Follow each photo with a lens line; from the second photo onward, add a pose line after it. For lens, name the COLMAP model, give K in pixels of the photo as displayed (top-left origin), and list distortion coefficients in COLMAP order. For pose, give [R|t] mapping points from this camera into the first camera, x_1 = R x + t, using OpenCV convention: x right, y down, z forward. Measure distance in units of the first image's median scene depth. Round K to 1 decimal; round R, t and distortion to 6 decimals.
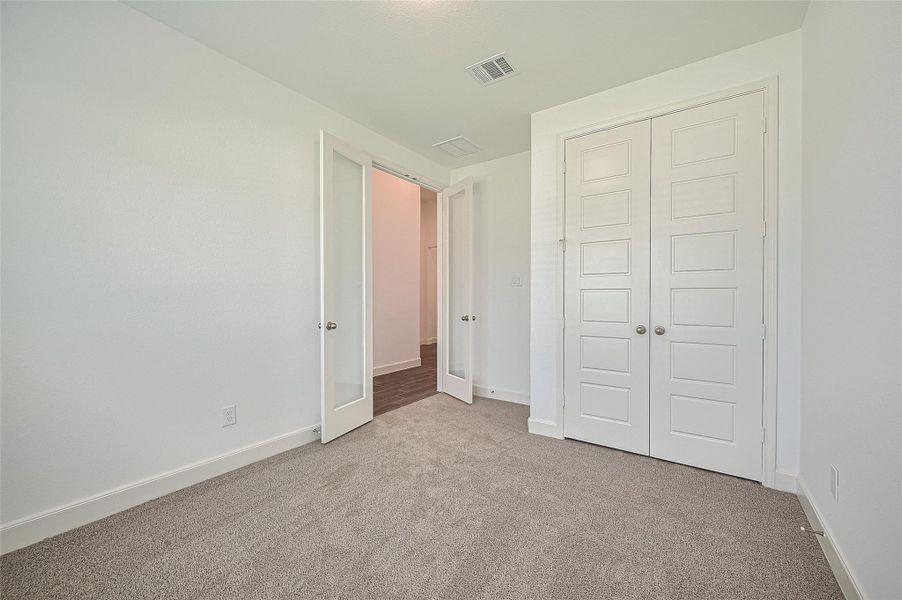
lens RADIAL K [[358.1, 0, 451.0], [0, 358.1, 300.0], [0, 0, 1]] dist [0.000905, -0.000155]
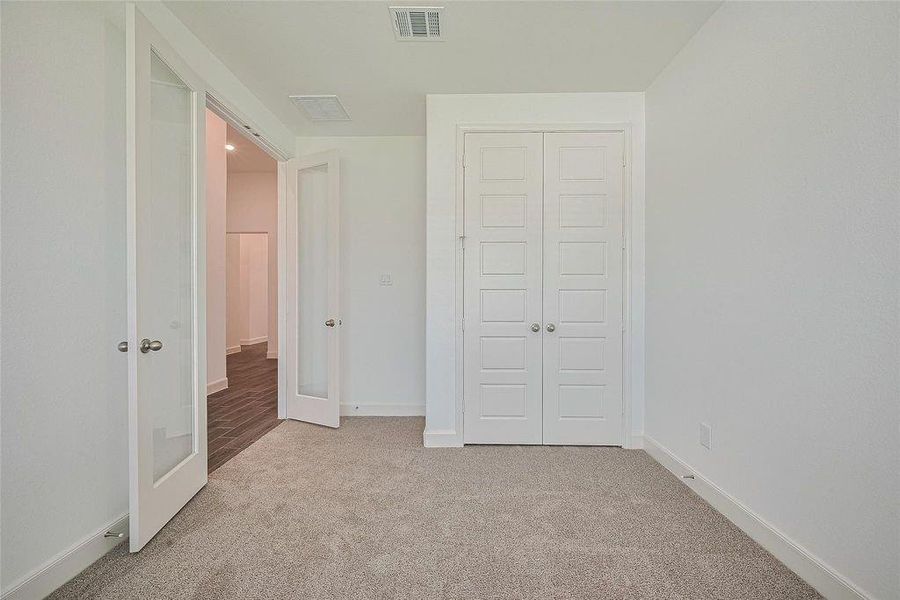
lens RADIAL K [[357.3, 0, 450.0], [0, 357.3, 300.0], [0, 0, 1]] dist [0.000905, -0.000155]
pose [[0.827648, -0.002565, 0.561241, -0.240152], [0.003443, 0.999994, -0.000508, -0.000258], [-0.561236, 0.002353, 0.827652, 0.225513]]
